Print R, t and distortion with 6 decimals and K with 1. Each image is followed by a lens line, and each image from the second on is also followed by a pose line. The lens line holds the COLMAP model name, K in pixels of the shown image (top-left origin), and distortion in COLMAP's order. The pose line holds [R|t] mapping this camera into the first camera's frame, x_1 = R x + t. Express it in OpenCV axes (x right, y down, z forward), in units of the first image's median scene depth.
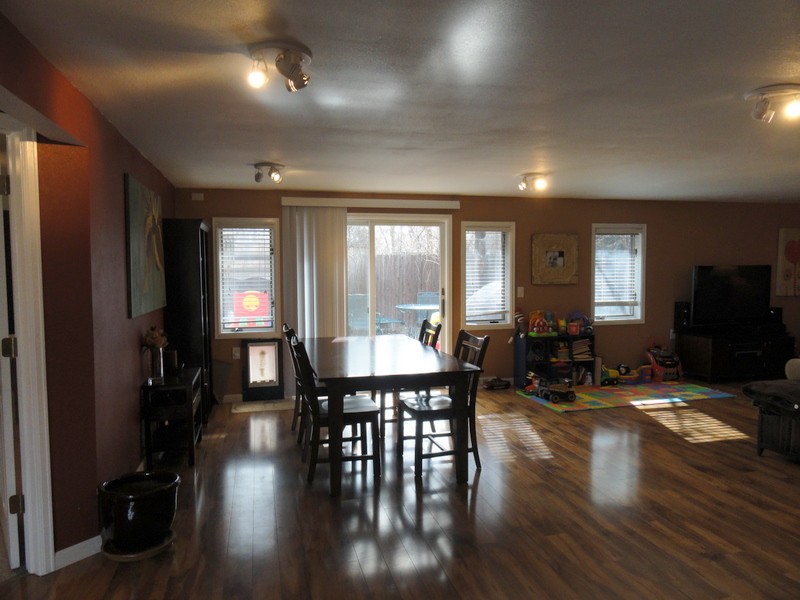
lens RADIAL K [[565.9, 0, 405.3], [0, 565.9, 298.9], [0, 0, 1]] dist [0.018184, -0.001300]
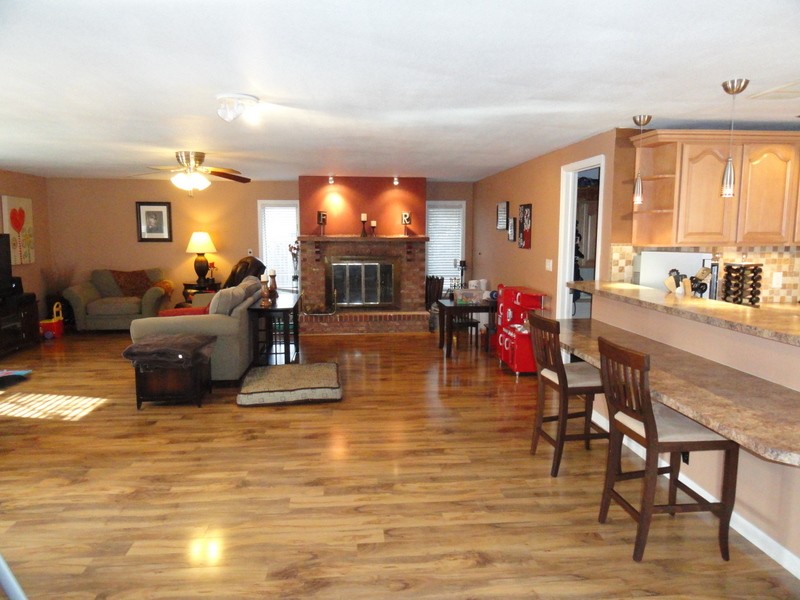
lens RADIAL K [[565.9, 0, 398.8], [0, 565.9, 299.2], [0, 0, 1]] dist [0.018184, -0.001300]
pose [[0.150789, -0.102432, 0.983245, -0.376274], [0.042213, 0.994377, 0.097118, -0.024518], [-0.987664, 0.026861, 0.154265, 0.339948]]
